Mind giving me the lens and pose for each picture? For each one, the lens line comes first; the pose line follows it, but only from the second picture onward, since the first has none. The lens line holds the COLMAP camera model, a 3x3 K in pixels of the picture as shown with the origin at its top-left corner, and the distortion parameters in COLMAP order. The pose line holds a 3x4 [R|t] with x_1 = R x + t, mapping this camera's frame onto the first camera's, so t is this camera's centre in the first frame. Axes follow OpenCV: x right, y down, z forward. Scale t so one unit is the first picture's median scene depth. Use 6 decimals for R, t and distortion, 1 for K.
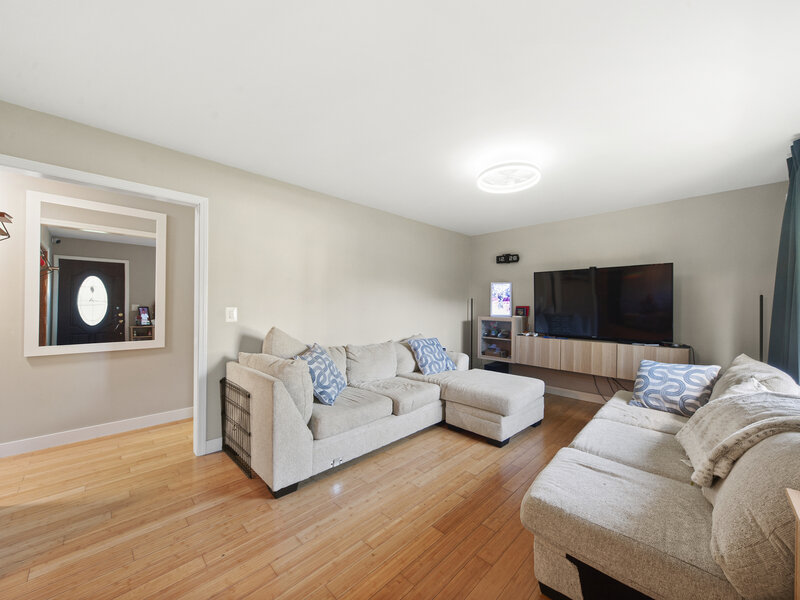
lens RADIAL K [[319.7, 0, 403.3], [0, 319.7, 302.3], [0, 0, 1]] dist [-0.001591, -0.000103]
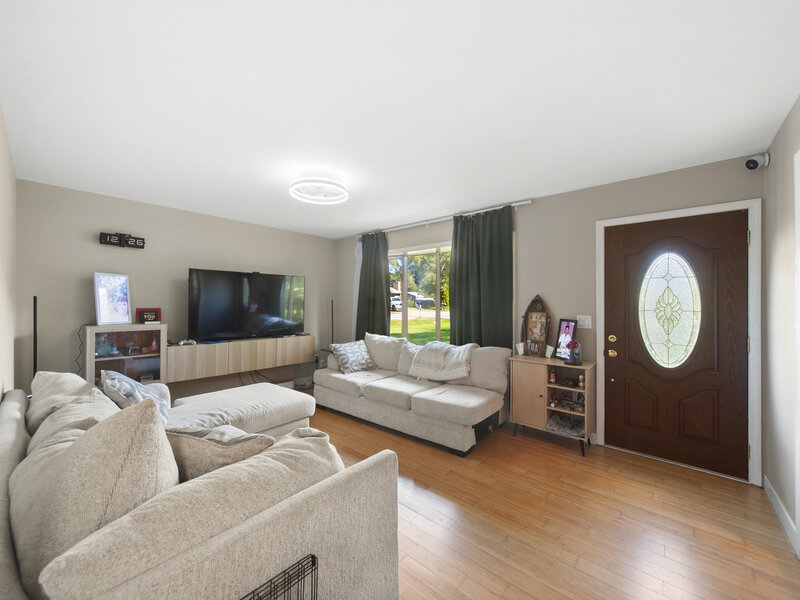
lens RADIAL K [[319.7, 0, 404.0], [0, 319.7, 302.7], [0, 0, 1]] dist [-0.001591, -0.000103]
pose [[-0.071604, 0.006246, 0.997414, -0.436925], [-0.004291, 0.999969, -0.006570, 0.000652], [-0.997424, -0.004750, -0.071575, 0.469442]]
